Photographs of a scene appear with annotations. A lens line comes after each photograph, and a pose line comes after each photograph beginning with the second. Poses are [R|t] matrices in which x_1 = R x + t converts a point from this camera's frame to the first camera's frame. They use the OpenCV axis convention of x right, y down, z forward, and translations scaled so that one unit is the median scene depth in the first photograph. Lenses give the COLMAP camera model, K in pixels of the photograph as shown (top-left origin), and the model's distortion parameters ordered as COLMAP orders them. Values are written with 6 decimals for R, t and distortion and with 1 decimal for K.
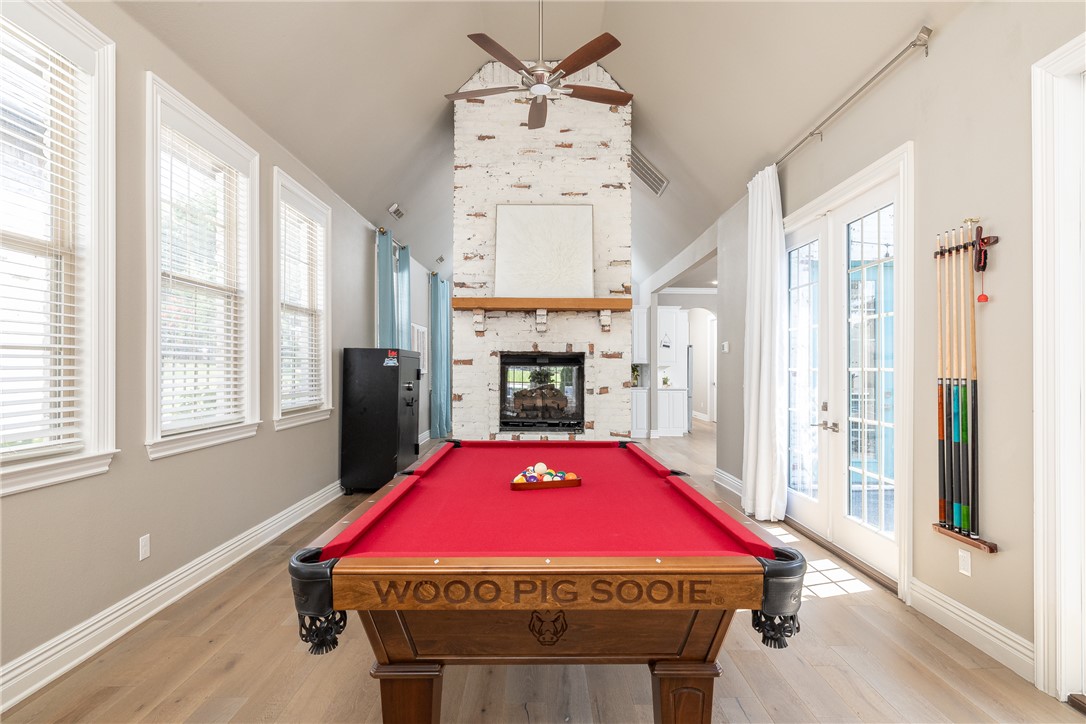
lens RADIAL K [[556.1, 0, 543.9], [0, 556.1, 367.6], [0, 0, 1]] dist [-0.027946, -0.000403]
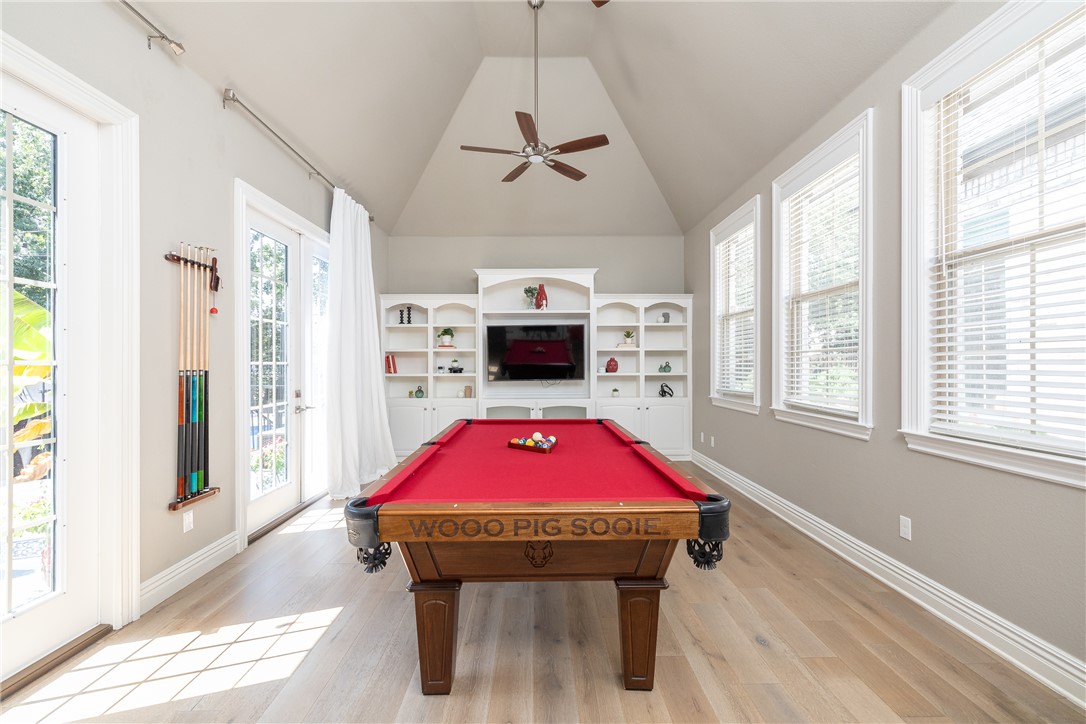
lens RADIAL K [[468.7, 0, 543.1], [0, 468.7, 360.8], [0, 0, 1]] dist [0.002869, 0.001387]
pose [[-0.999973, 0.000339, -0.007372, -0.012451], [0.000411, 0.999952, -0.009819, 0.009894], [0.007369, -0.009822, -0.999925, 2.007167]]
